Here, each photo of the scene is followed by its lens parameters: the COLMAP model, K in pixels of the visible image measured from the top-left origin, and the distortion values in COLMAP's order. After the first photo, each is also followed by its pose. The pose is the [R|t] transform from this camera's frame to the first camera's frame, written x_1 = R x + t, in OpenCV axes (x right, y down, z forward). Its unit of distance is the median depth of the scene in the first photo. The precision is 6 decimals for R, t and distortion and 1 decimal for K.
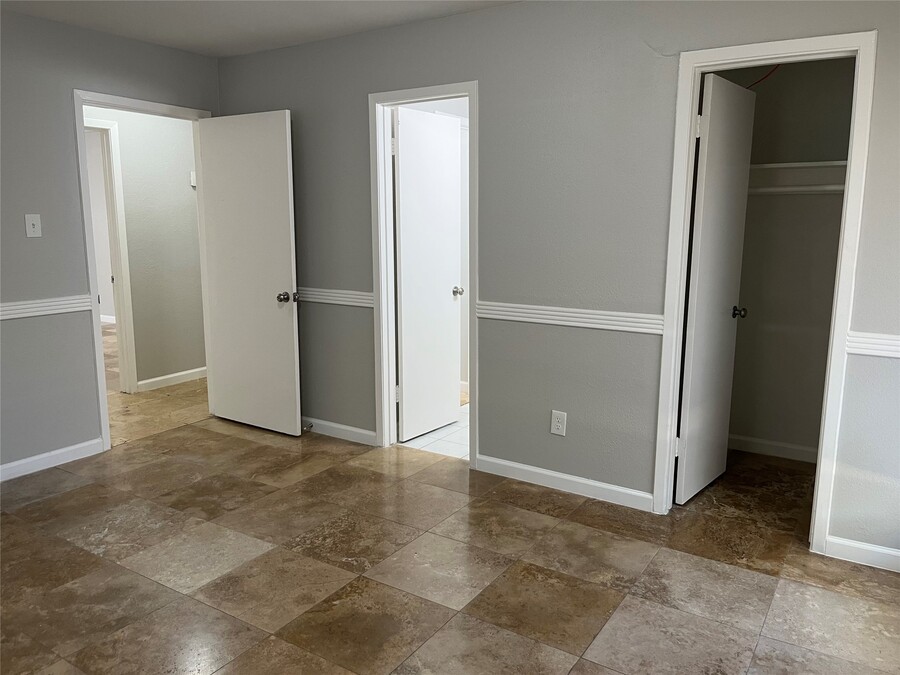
lens RADIAL K [[686.4, 0, 450.7], [0, 686.4, 338.2], [0, 0, 1]] dist [0.067805, -0.086502]
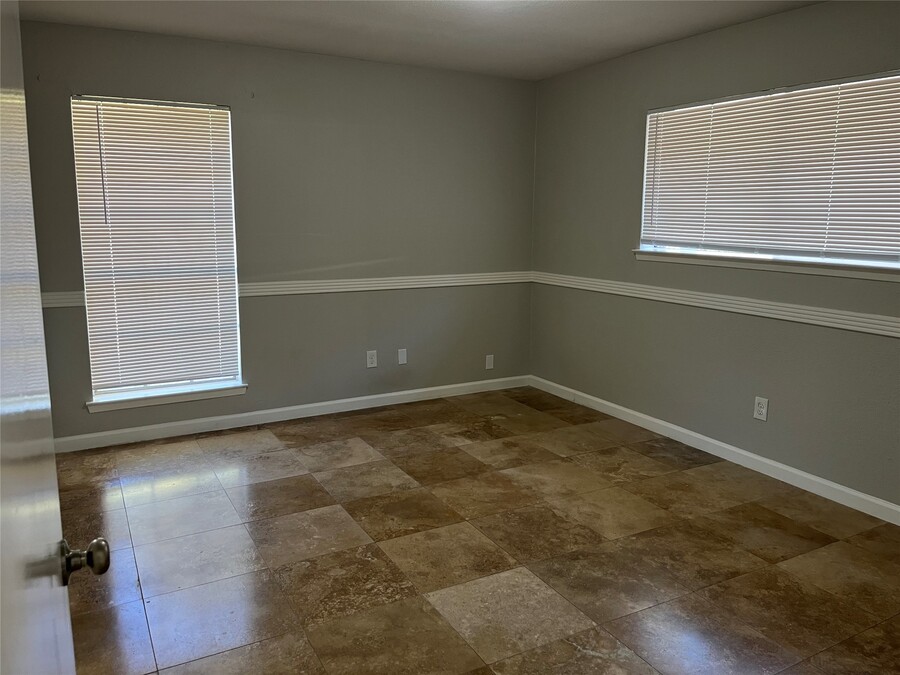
lens RADIAL K [[686.4, 0, 449.7], [0, 686.4, 337.9], [0, 0, 1]] dist [0.067805, -0.086502]
pose [[-0.879198, -0.091356, 0.467615, -0.721009], [0.072037, 0.944675, 0.319999, -0.307305], [-0.470978, 0.315028, -0.823976, 1.755674]]
